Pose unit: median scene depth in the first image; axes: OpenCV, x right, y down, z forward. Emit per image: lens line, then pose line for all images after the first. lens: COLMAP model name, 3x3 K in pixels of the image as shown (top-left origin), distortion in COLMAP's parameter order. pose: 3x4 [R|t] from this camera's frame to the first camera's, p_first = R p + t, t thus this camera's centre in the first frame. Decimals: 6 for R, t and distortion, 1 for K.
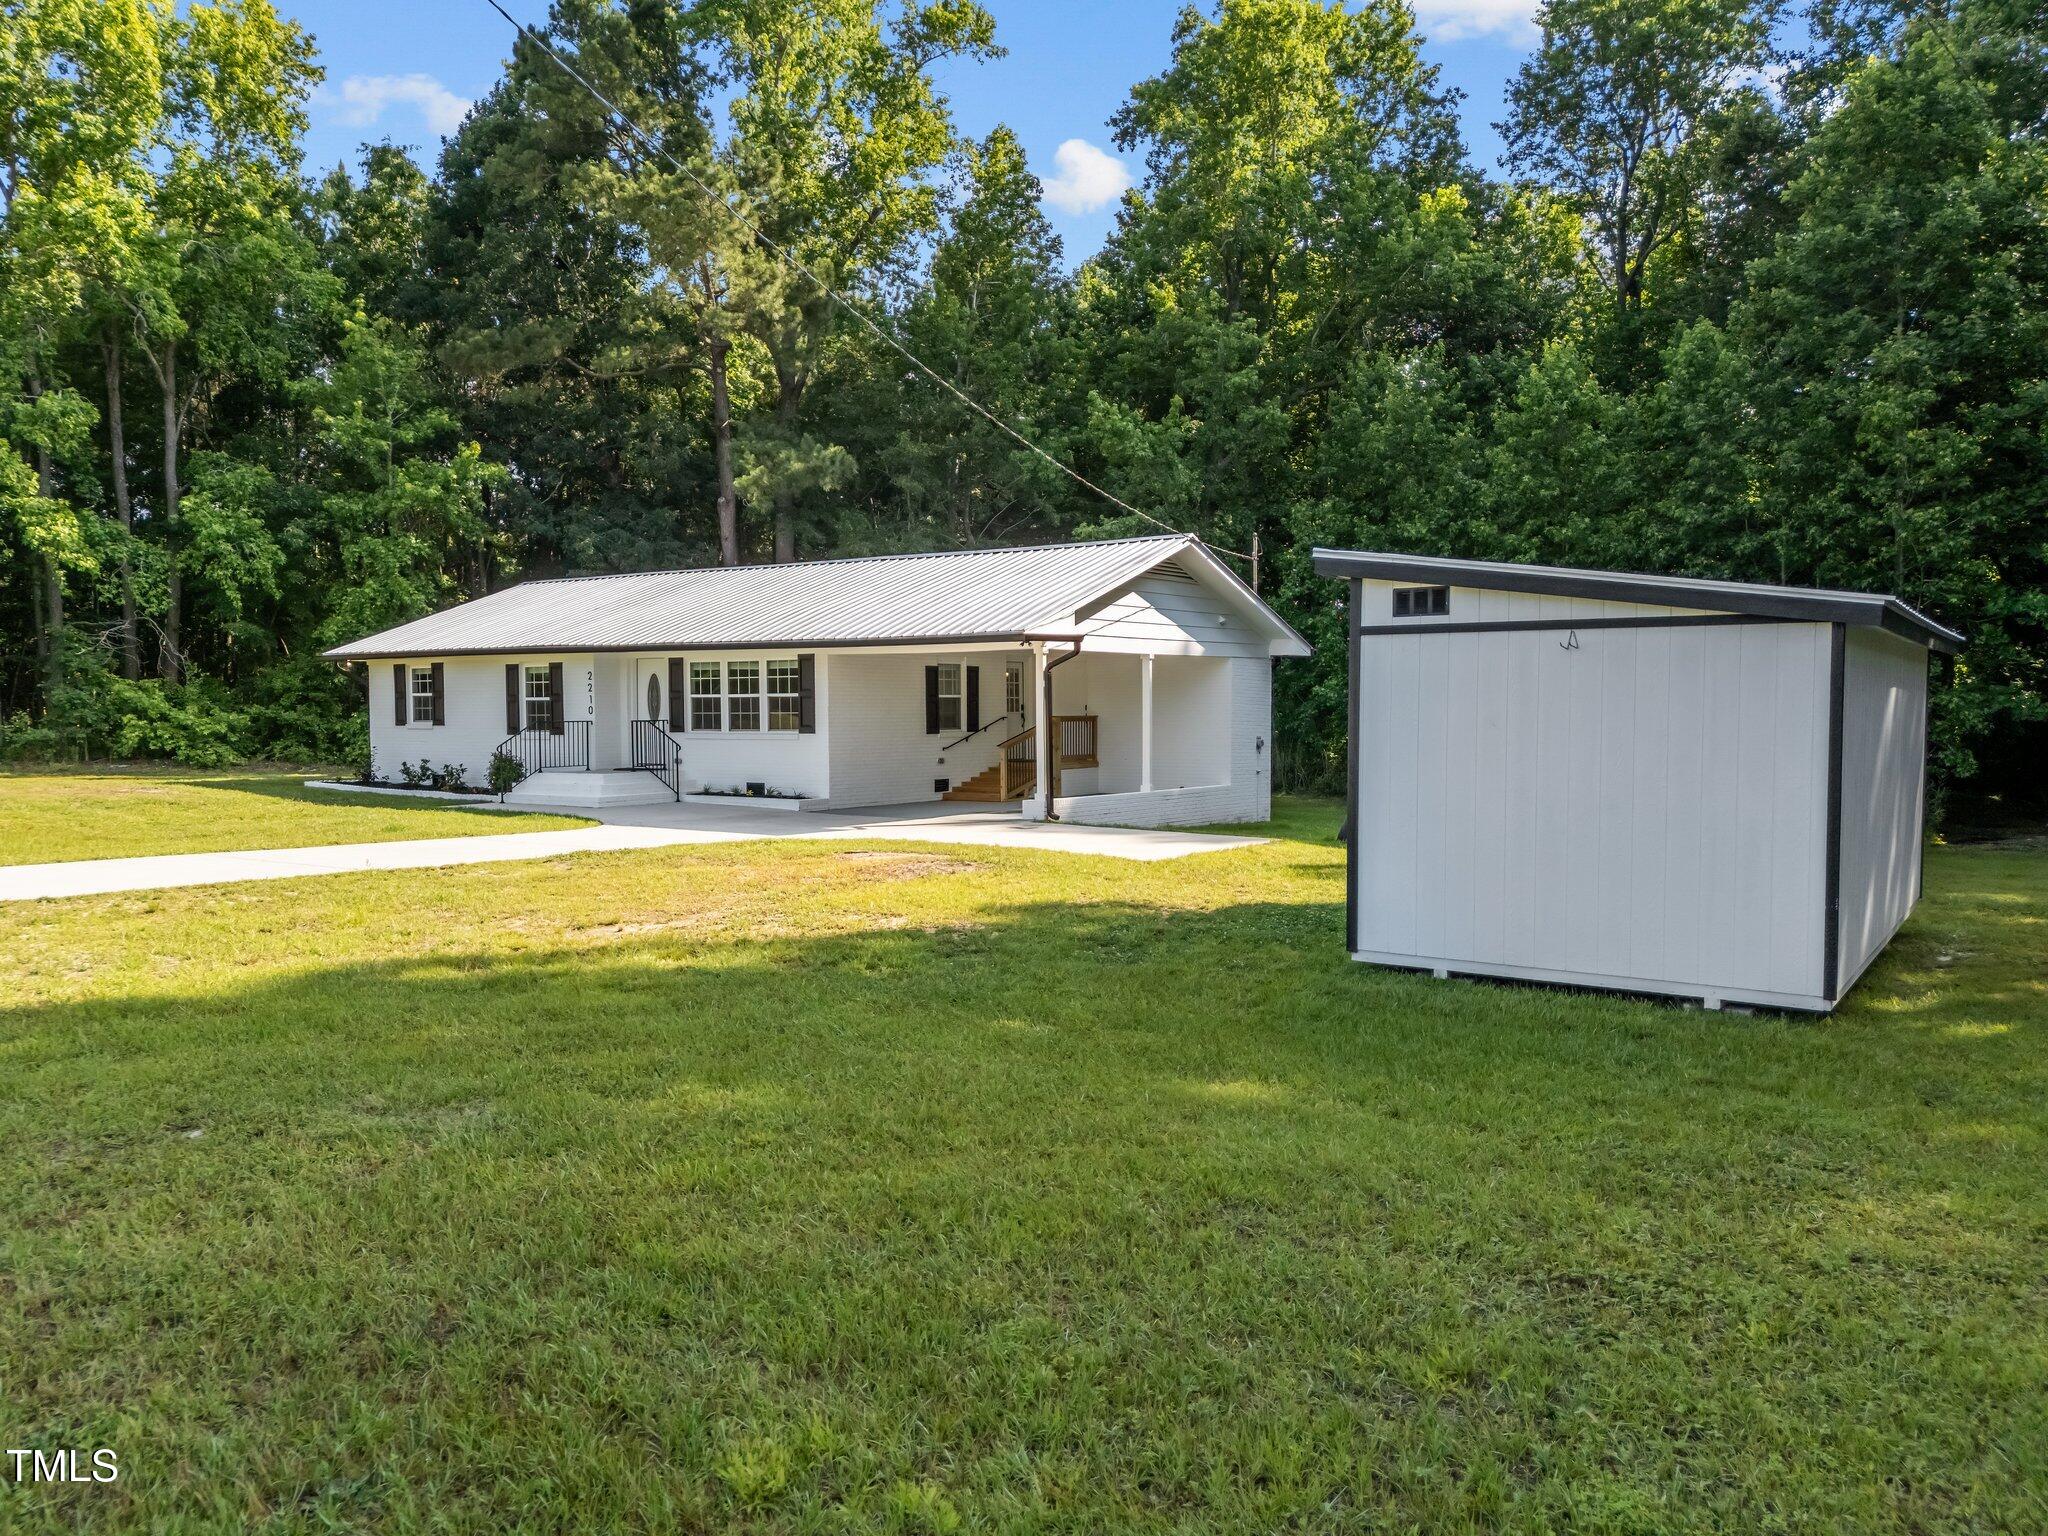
lens RADIAL K [[1520.6, 0, 1024.0], [0, 1520.6, 768.0], [0, 0, 1]] dist [0.009124, -0.001580]
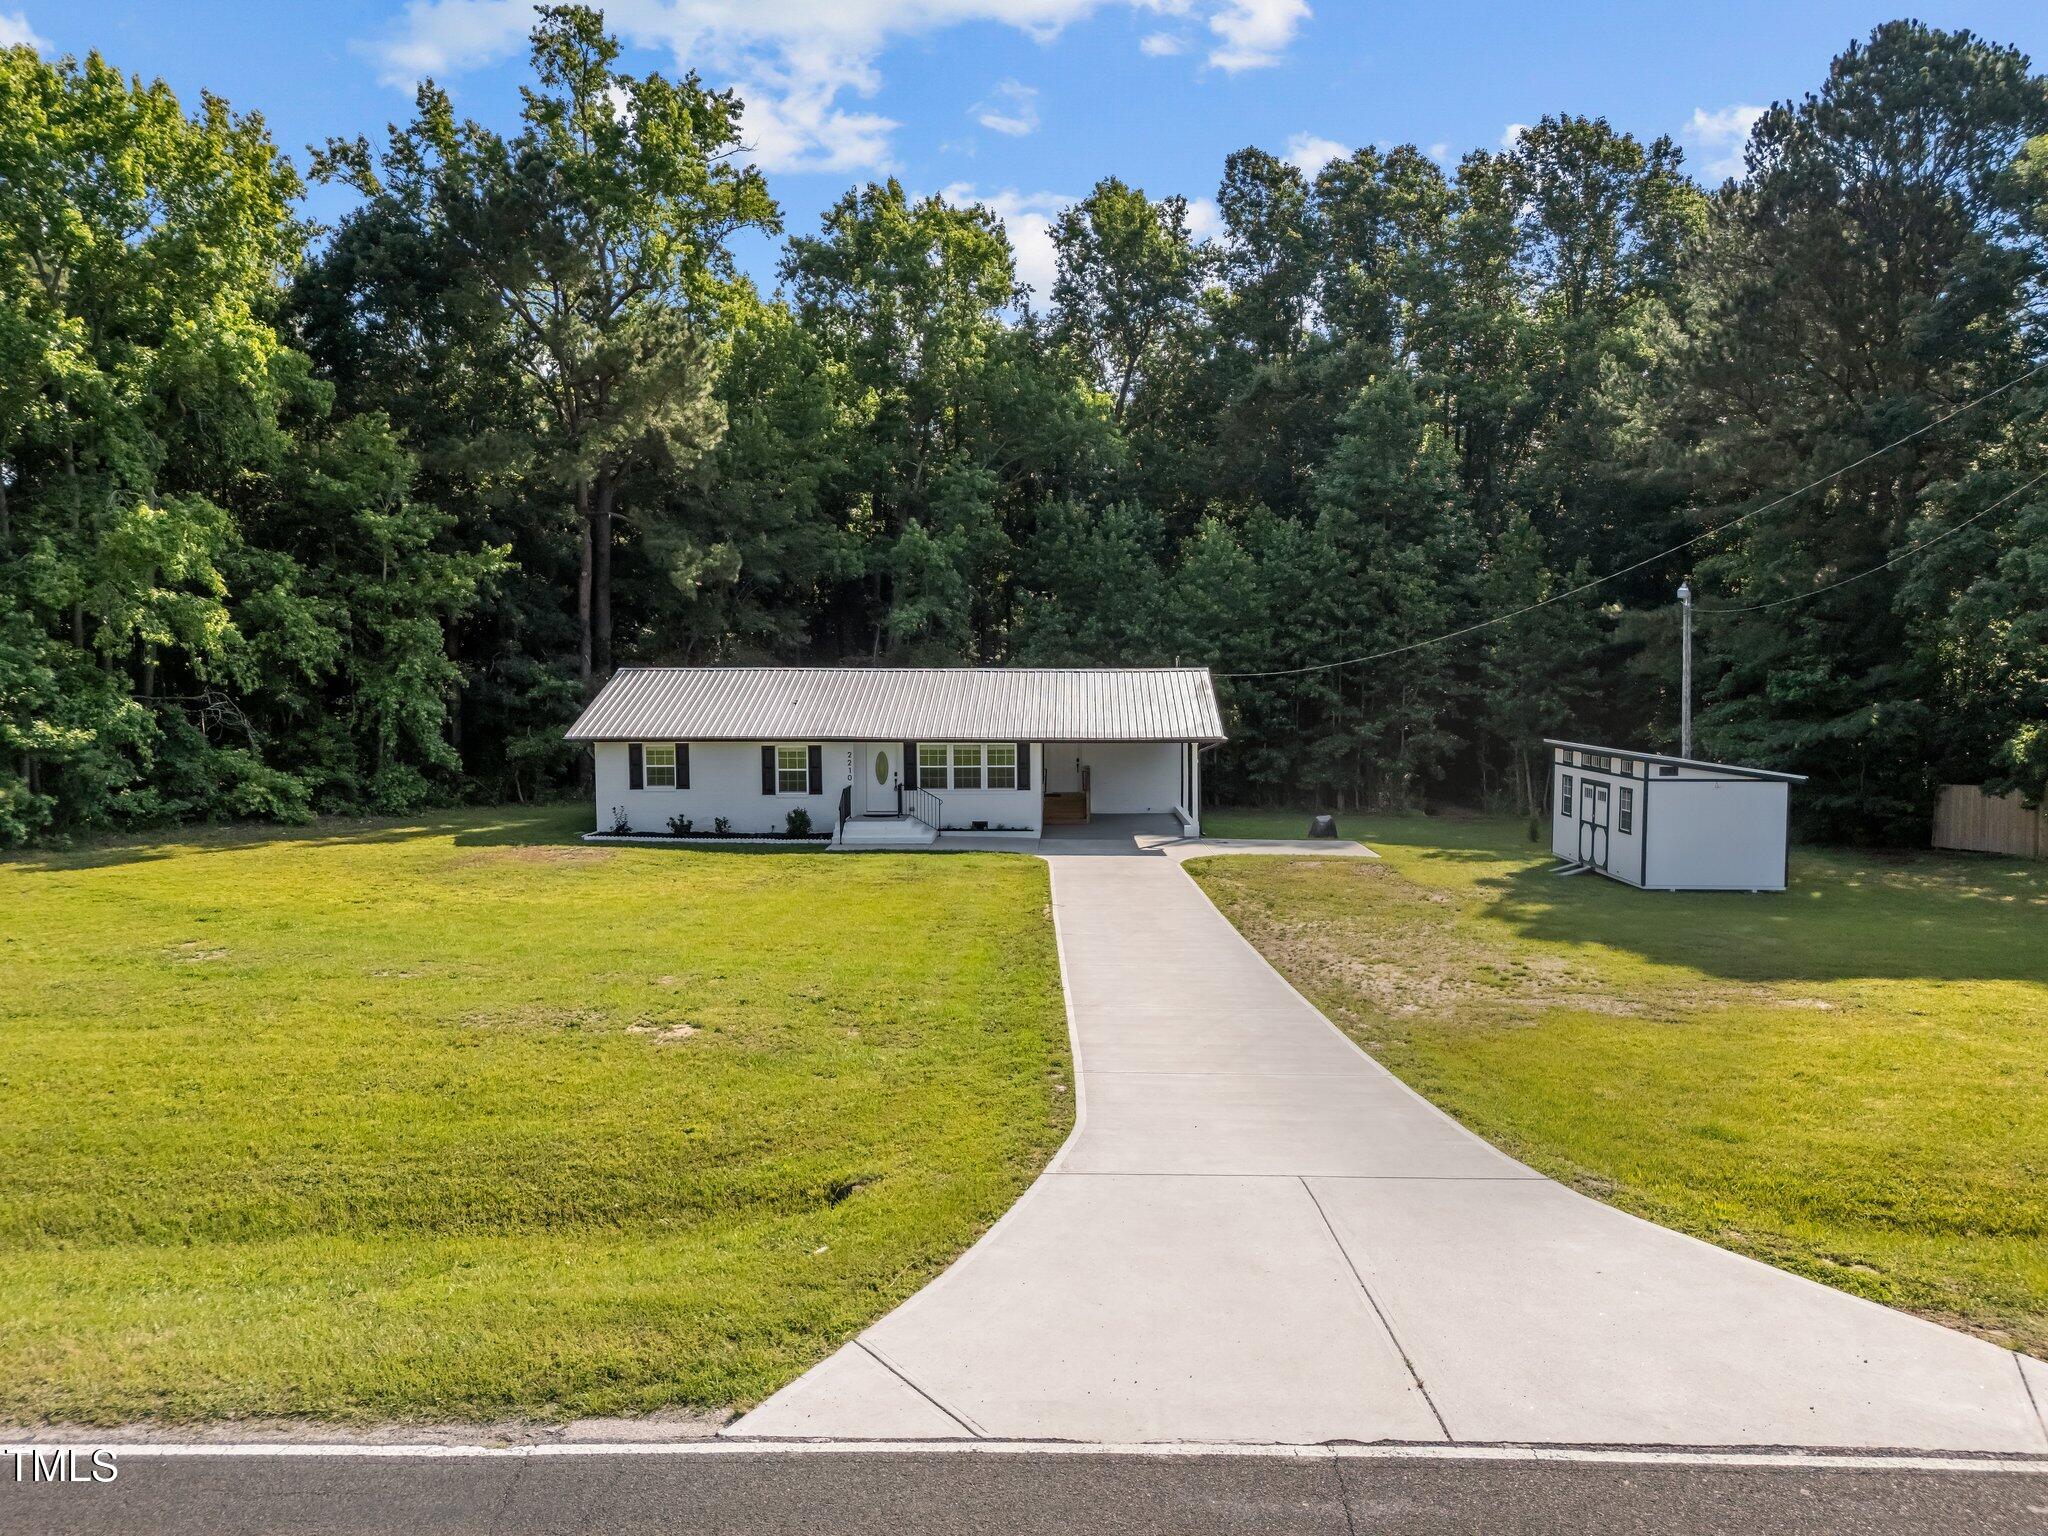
lens RADIAL K [[1520.6, 0, 1024.0], [0, 1520.6, 768.0], [0, 0, 1]] dist [0.009124, -0.001580]
pose [[0.827800, -0.035640, 0.559890, -1.008236], [0.020311, 0.999230, 0.033576, -0.097180], [-0.560656, -0.016422, 0.827886, -0.327737]]
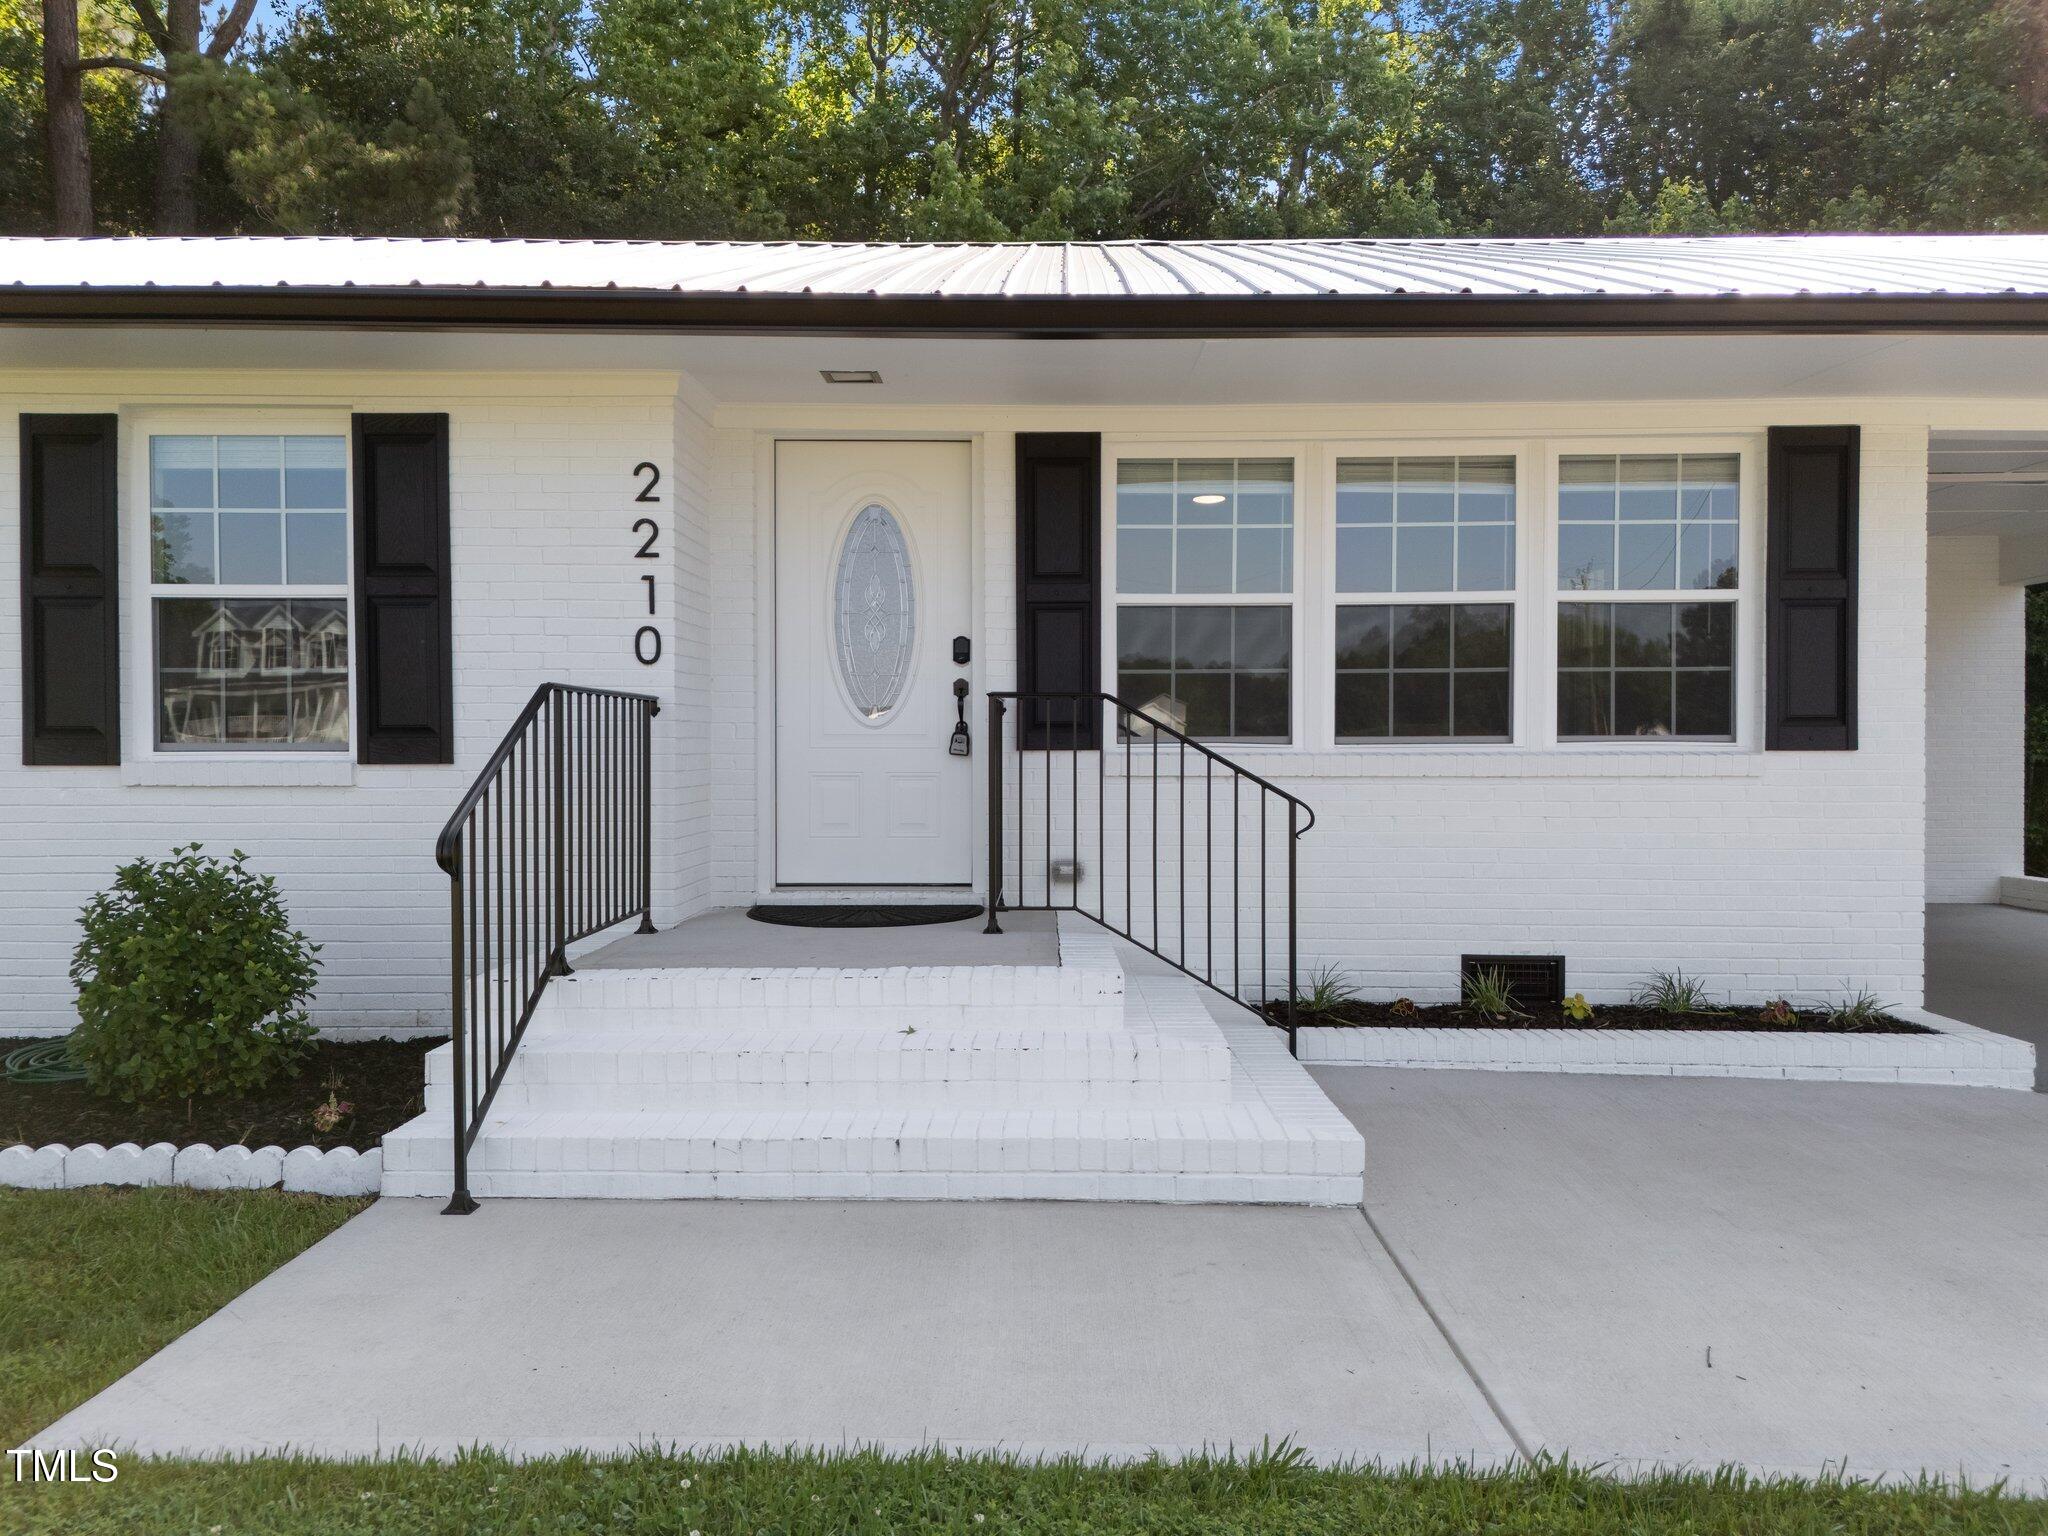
lens RADIAL K [[1520.6, 0, 1024.0], [0, 1520.6, 768.0], [0, 0, 1]] dist [0.009124, -0.001580]
pose [[0.828783, -0.010226, 0.559477, -0.373352], [0.020421, 0.999720, -0.011978, -0.018538], [-0.559198, 0.021352, 0.828759, 0.829240]]
